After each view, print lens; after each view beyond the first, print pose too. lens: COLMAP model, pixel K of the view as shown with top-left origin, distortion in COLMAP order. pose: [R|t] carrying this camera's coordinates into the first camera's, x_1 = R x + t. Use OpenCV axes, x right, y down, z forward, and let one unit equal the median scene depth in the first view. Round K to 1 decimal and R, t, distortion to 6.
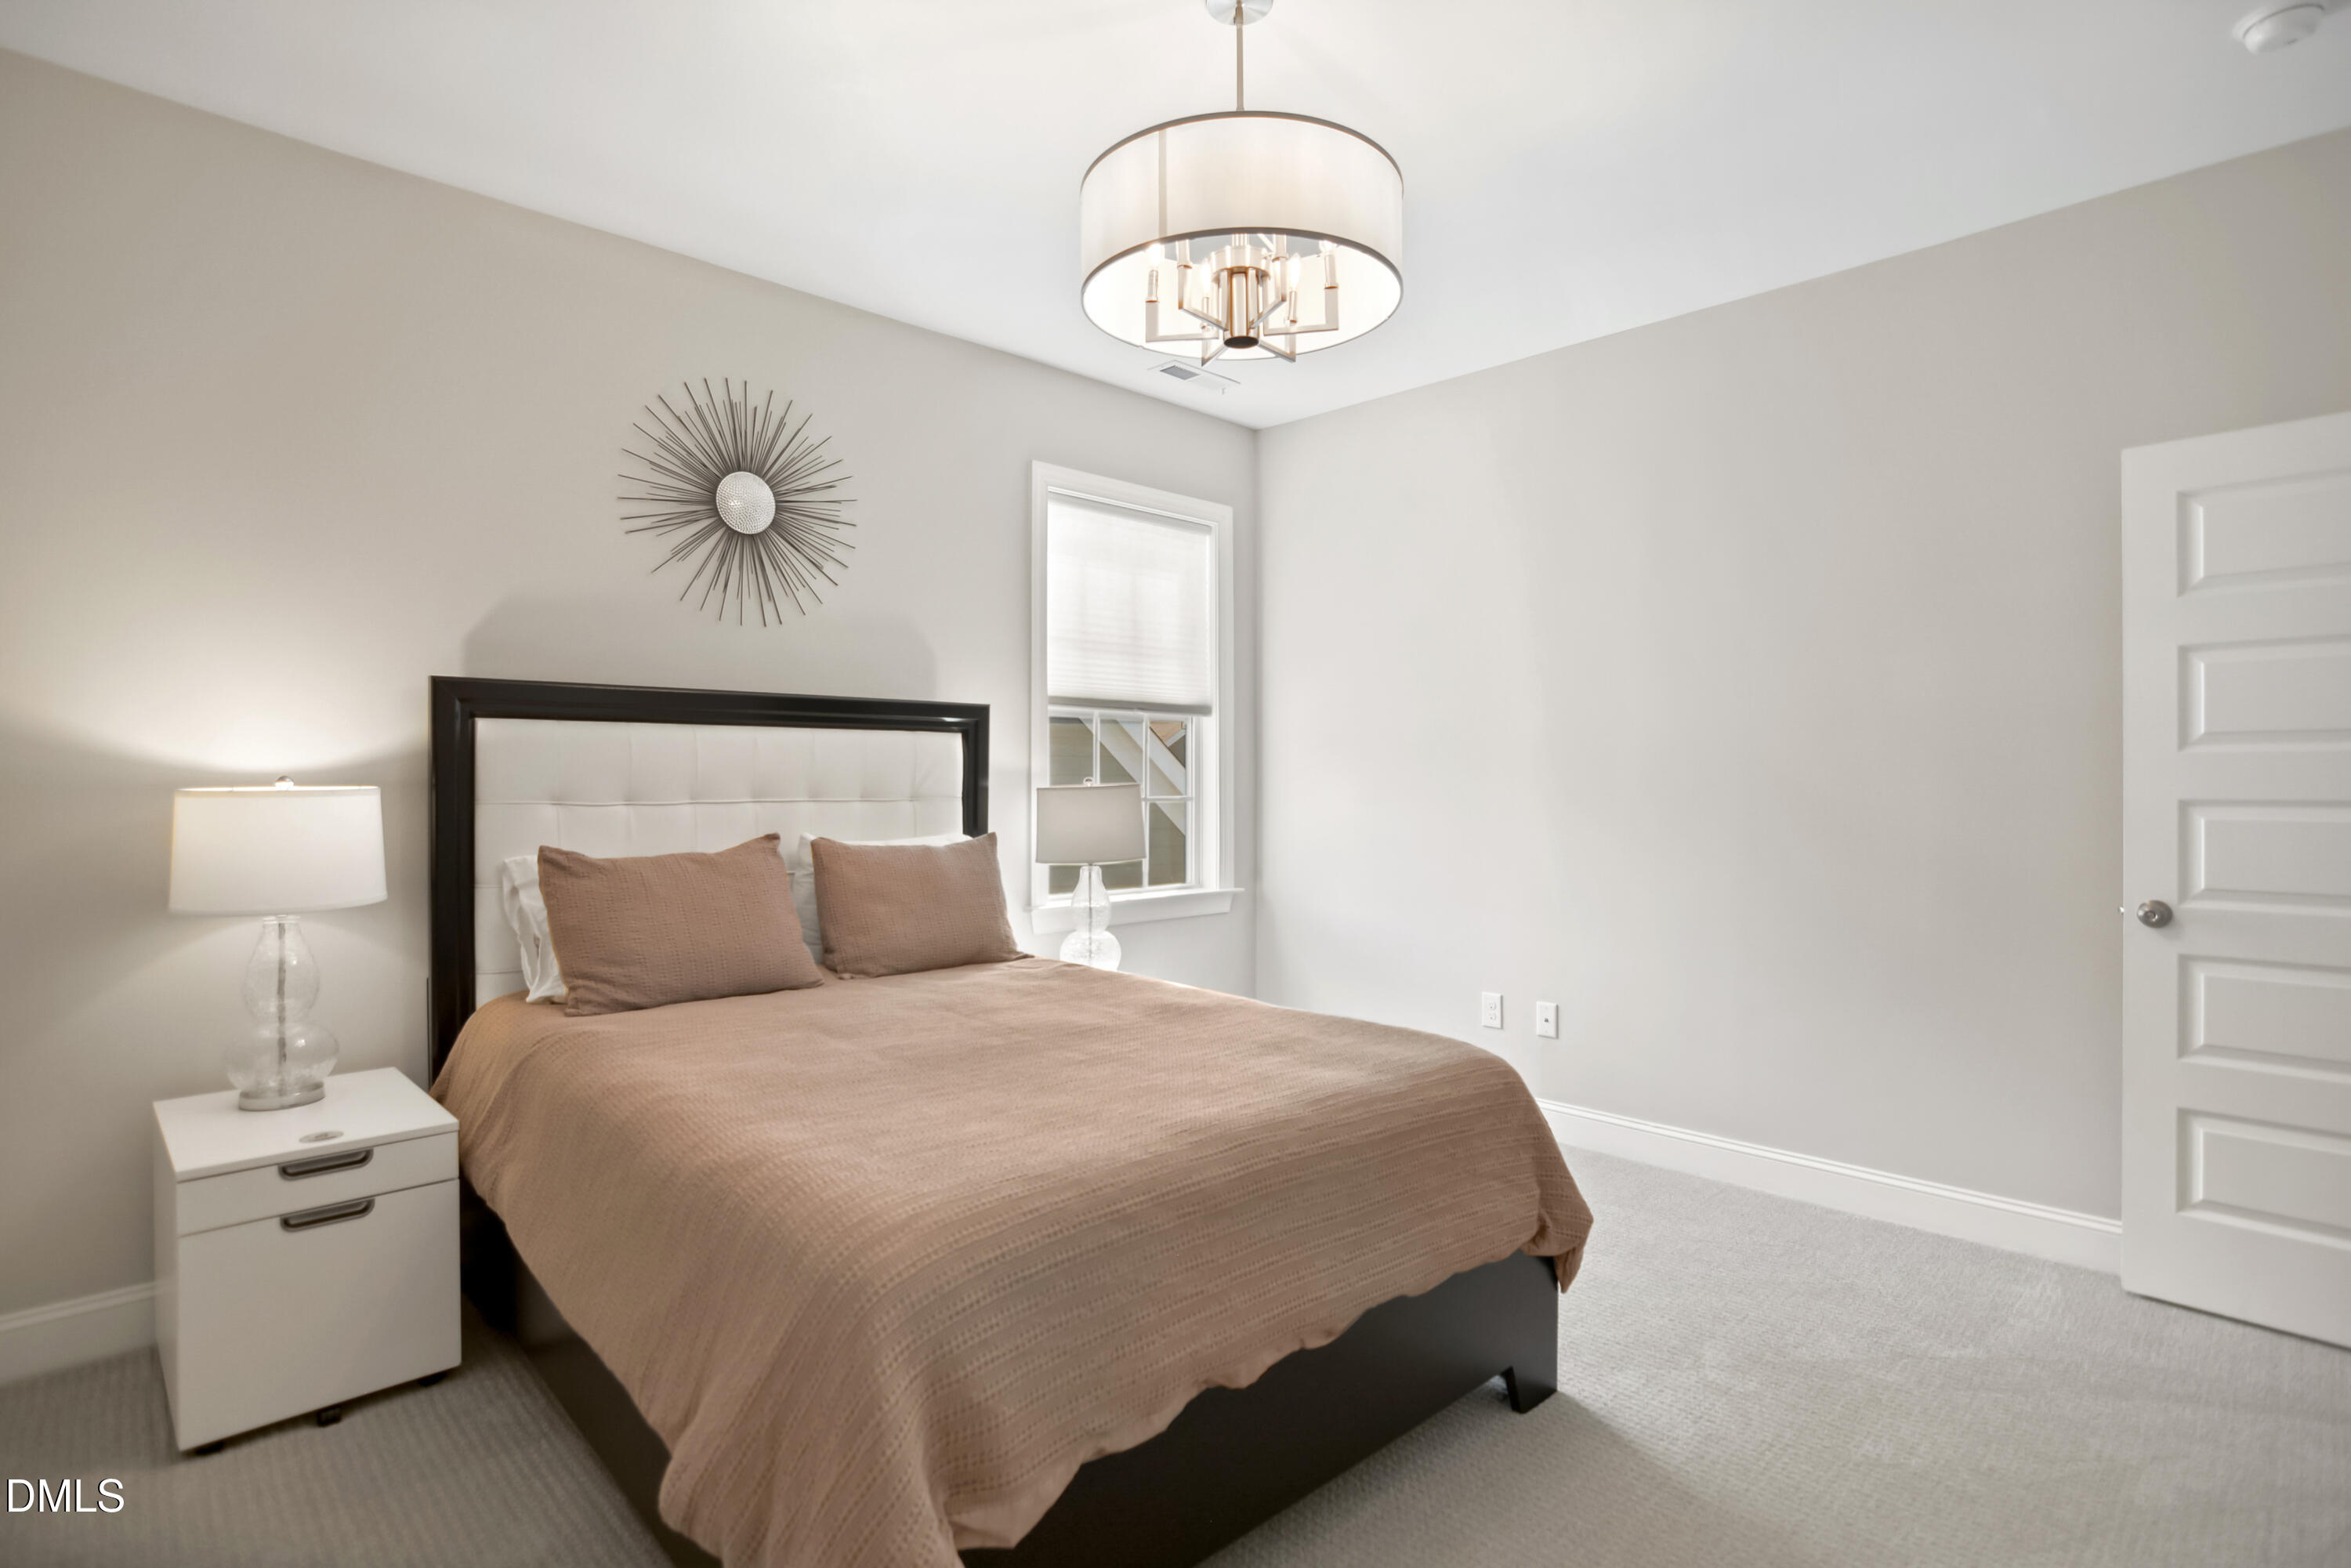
lens RADIAL K [[1183.2, 0, 1175.5], [0, 1183.2, 784.0], [0, 0, 1]] dist [0.003793, 0.001767]
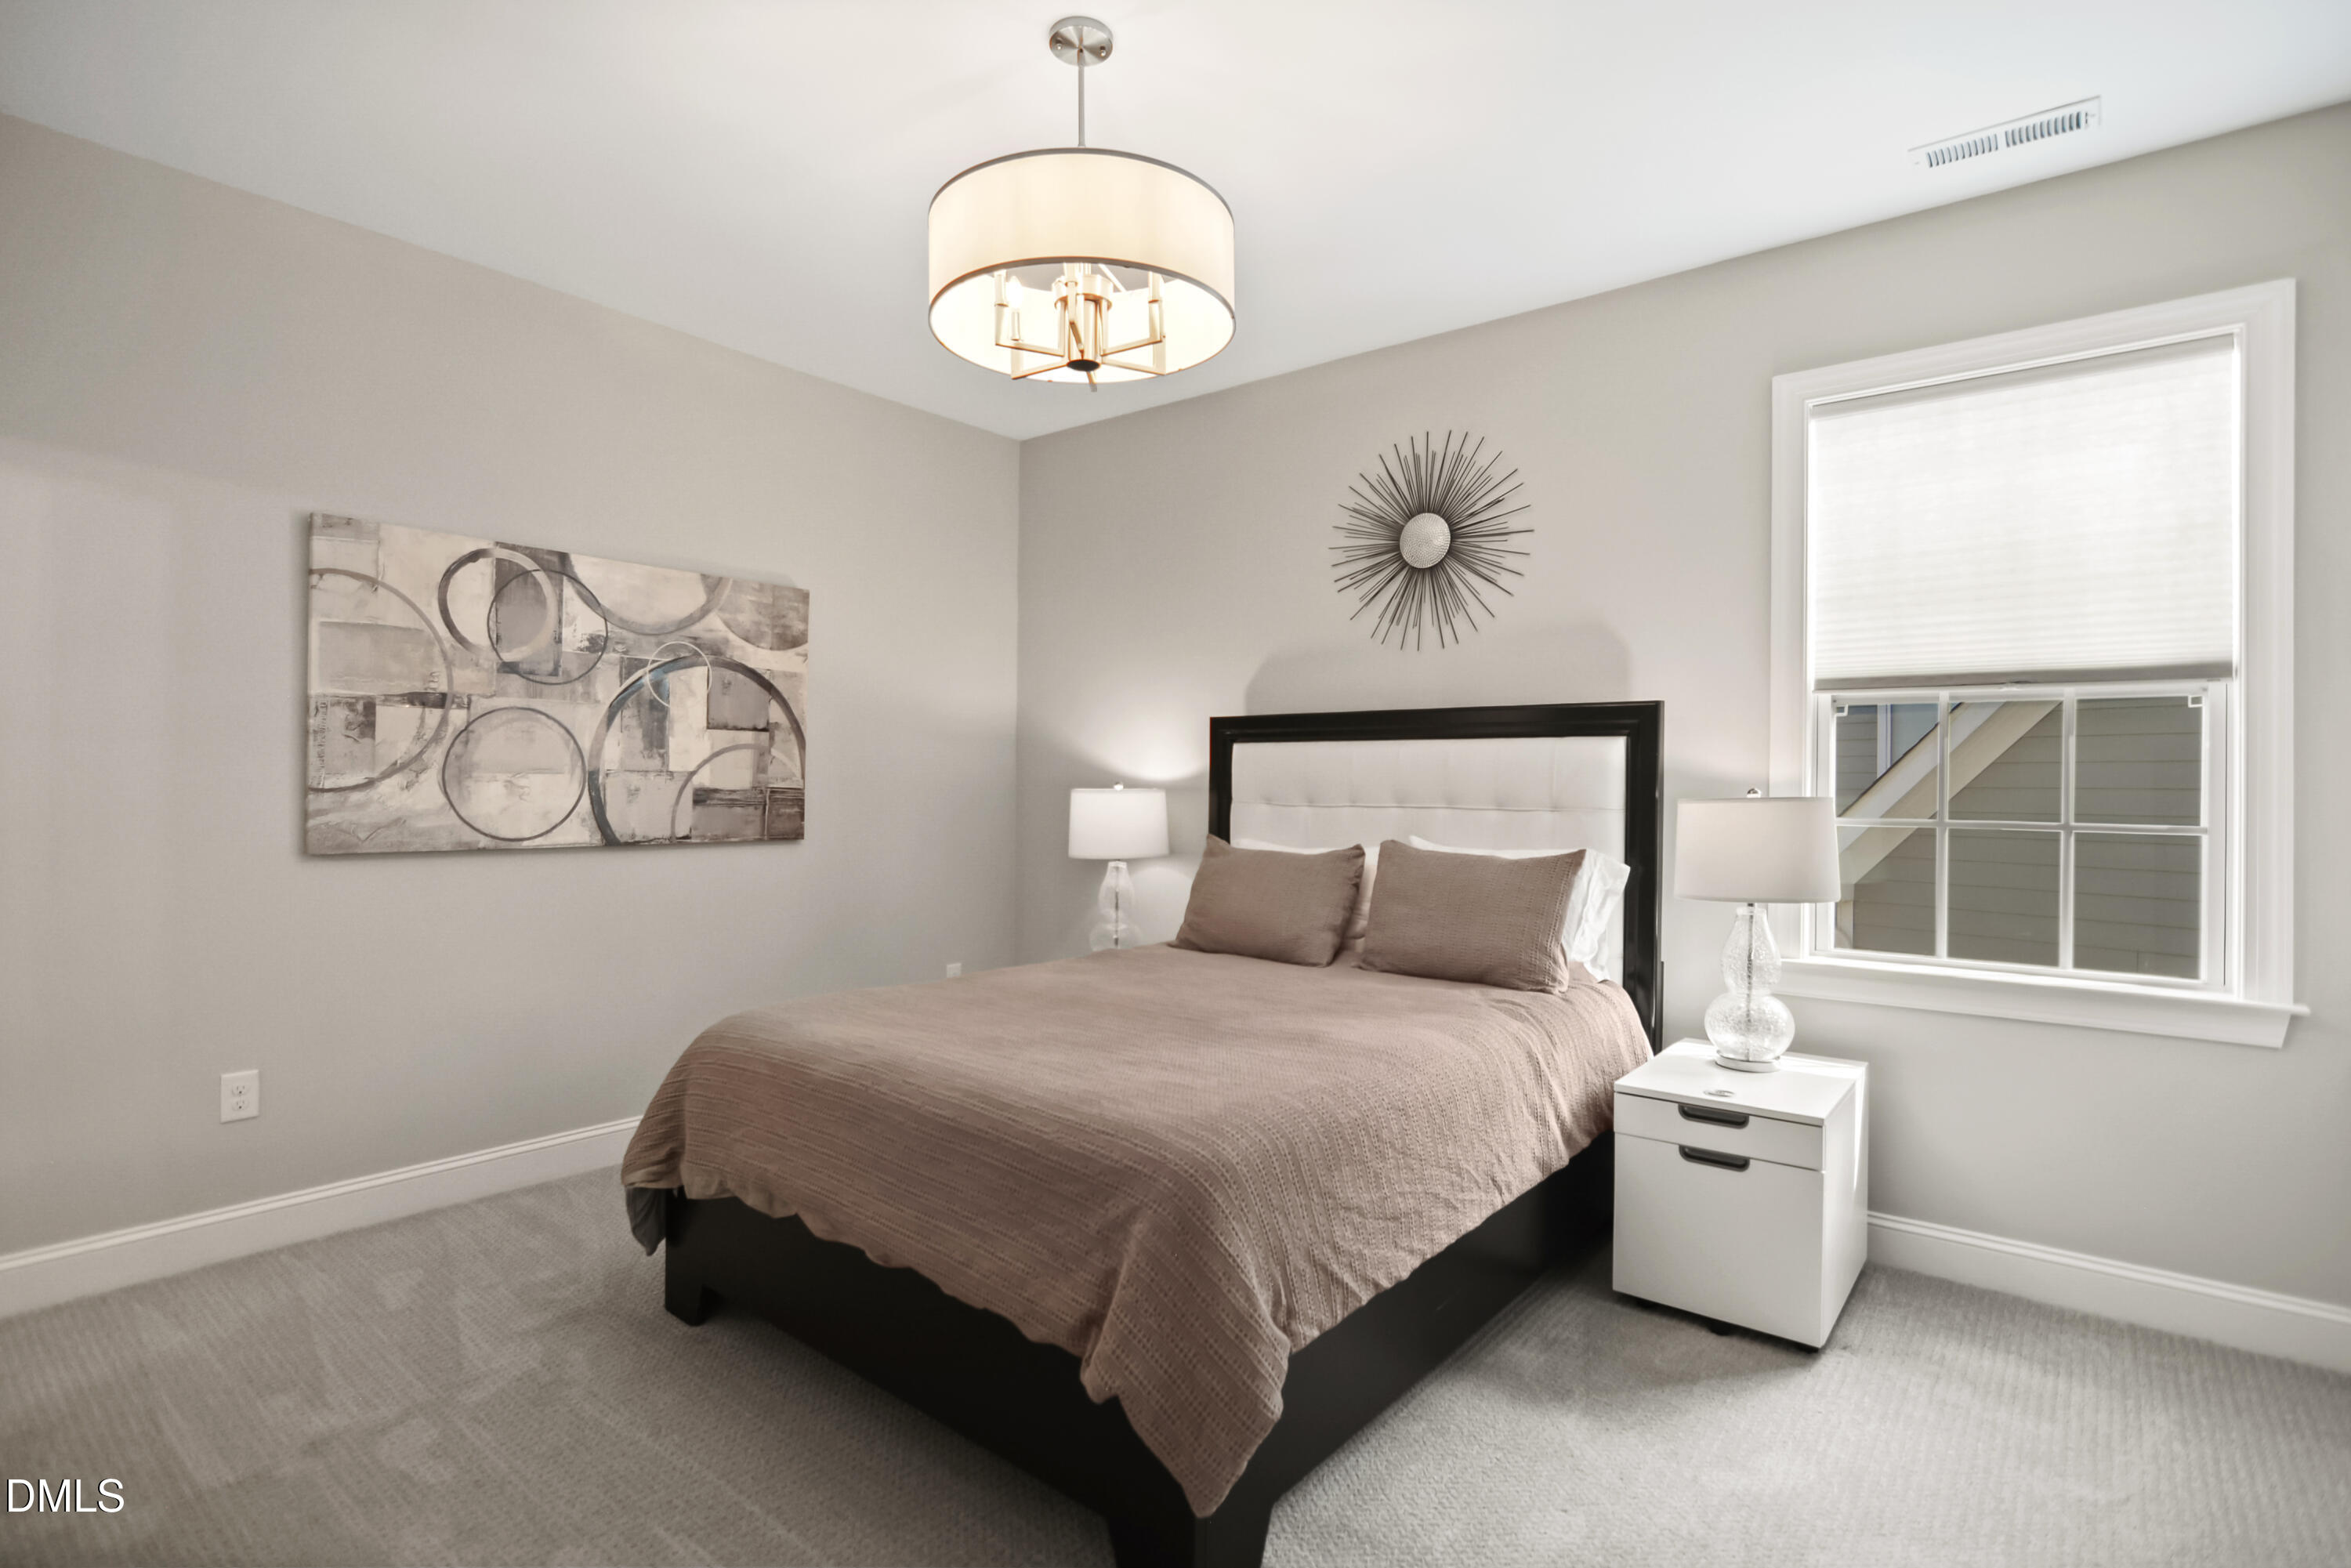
lens RADIAL K [[1169.9, 0, 1166.5], [0, 1169.9, 810.2], [0, 0, 1]] dist [-0.002488, 0.000814]
pose [[0.128519, 0.024518, -0.991404, 0.704414], [-0.011079, 0.999667, 0.023287, -0.005743], [0.991645, 0.007991, 0.128748, 0.615576]]
